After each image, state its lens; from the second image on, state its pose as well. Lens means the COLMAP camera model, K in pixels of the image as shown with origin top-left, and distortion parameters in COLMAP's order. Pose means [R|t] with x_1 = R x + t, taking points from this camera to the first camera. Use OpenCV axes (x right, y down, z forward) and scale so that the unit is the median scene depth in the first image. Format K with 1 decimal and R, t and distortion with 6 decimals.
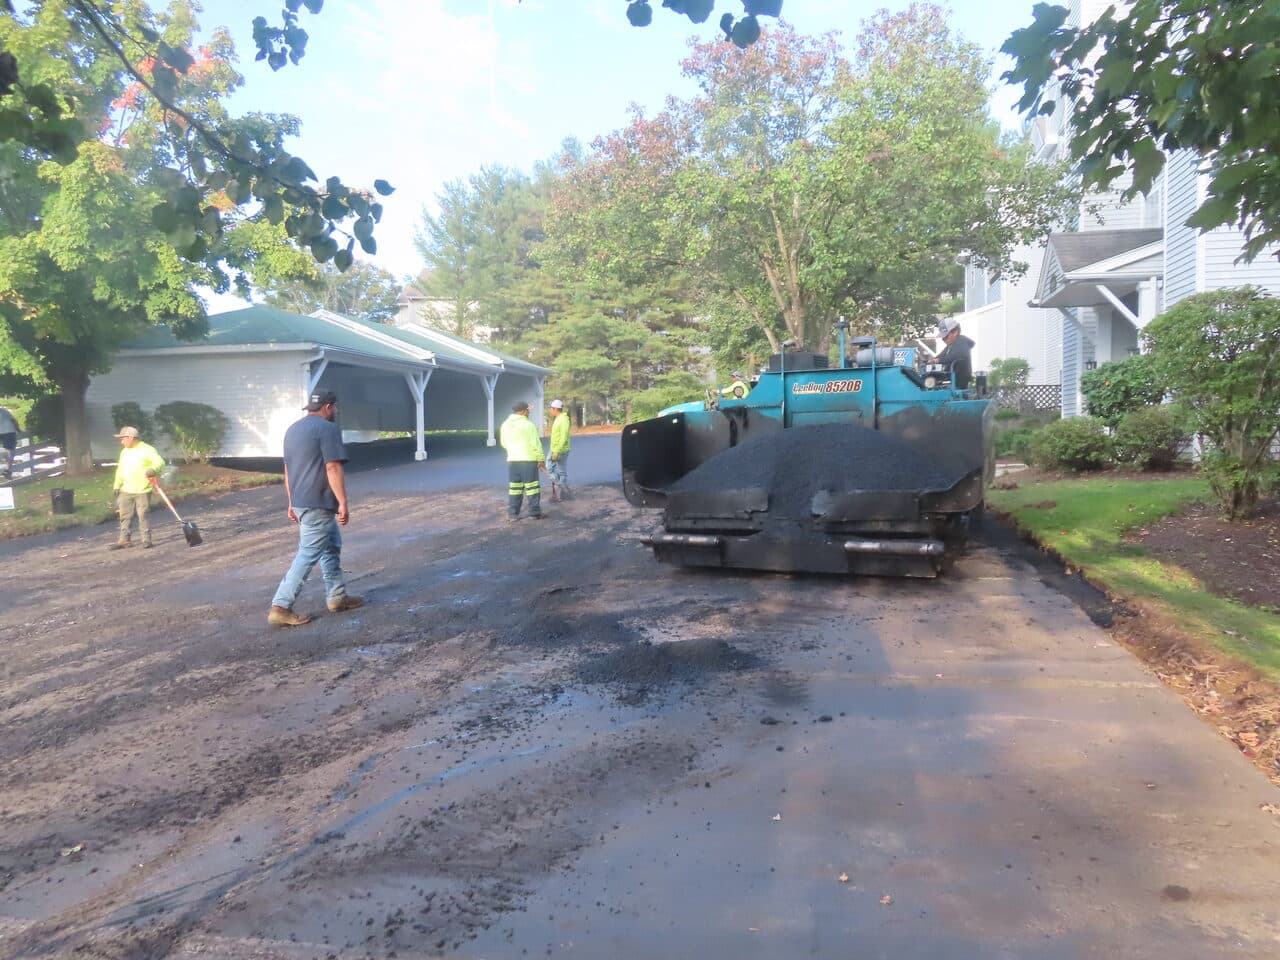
lens RADIAL K [[910.6, 0, 639.2], [0, 910.6, 477.0], [0, 0, 1]] dist [-0.011757, 0.001977]
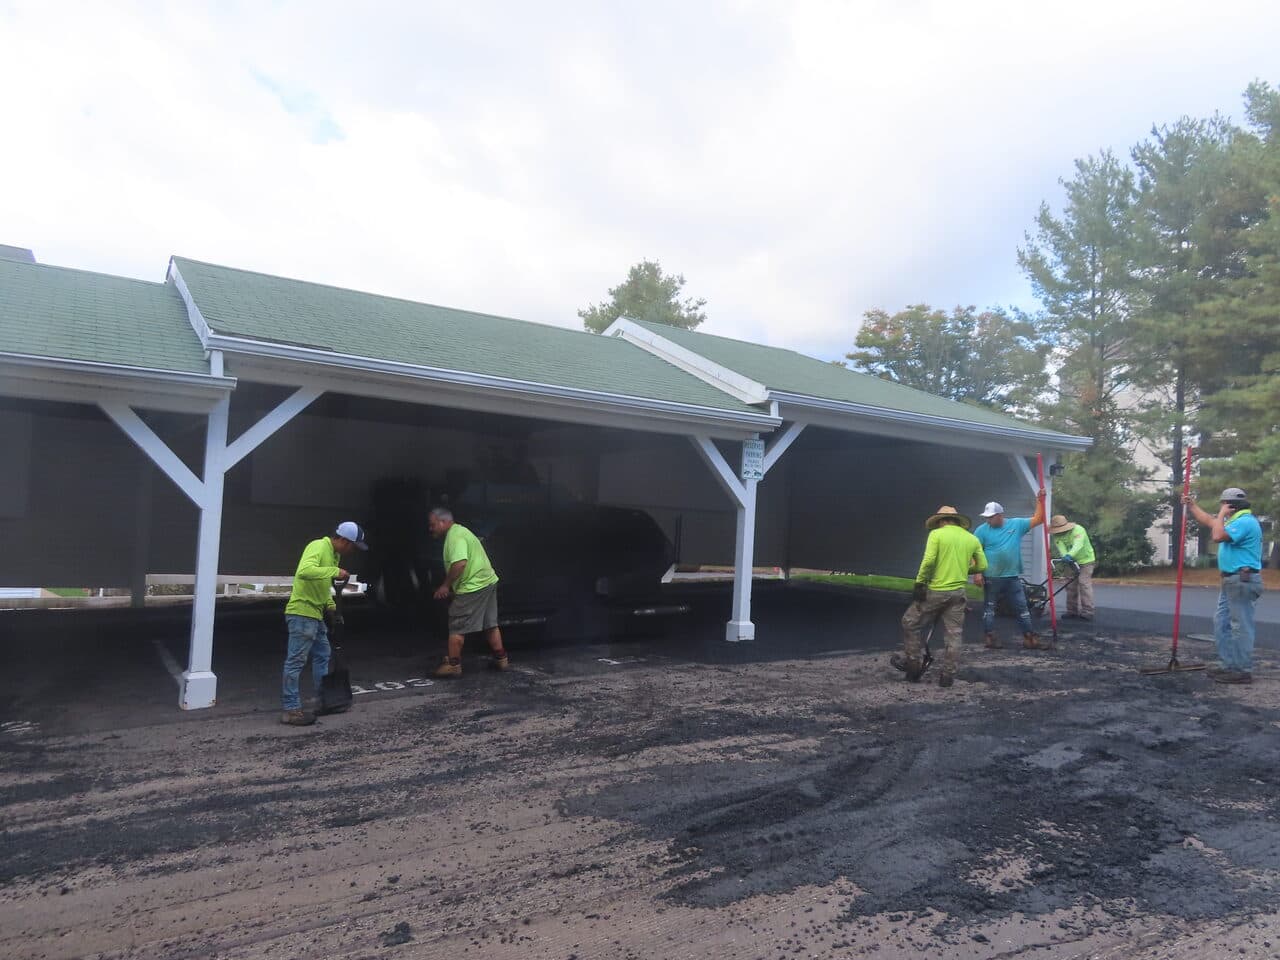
lens RADIAL K [[910.6, 0, 639.2], [0, 910.6, 477.0], [0, 0, 1]] dist [-0.011757, 0.001977]
pose [[0.709772, 0.025076, -0.703985, 0.015626], [-0.105153, 0.991941, -0.070685, -0.037970], [0.696539, 0.124196, 0.706688, 0.421283]]
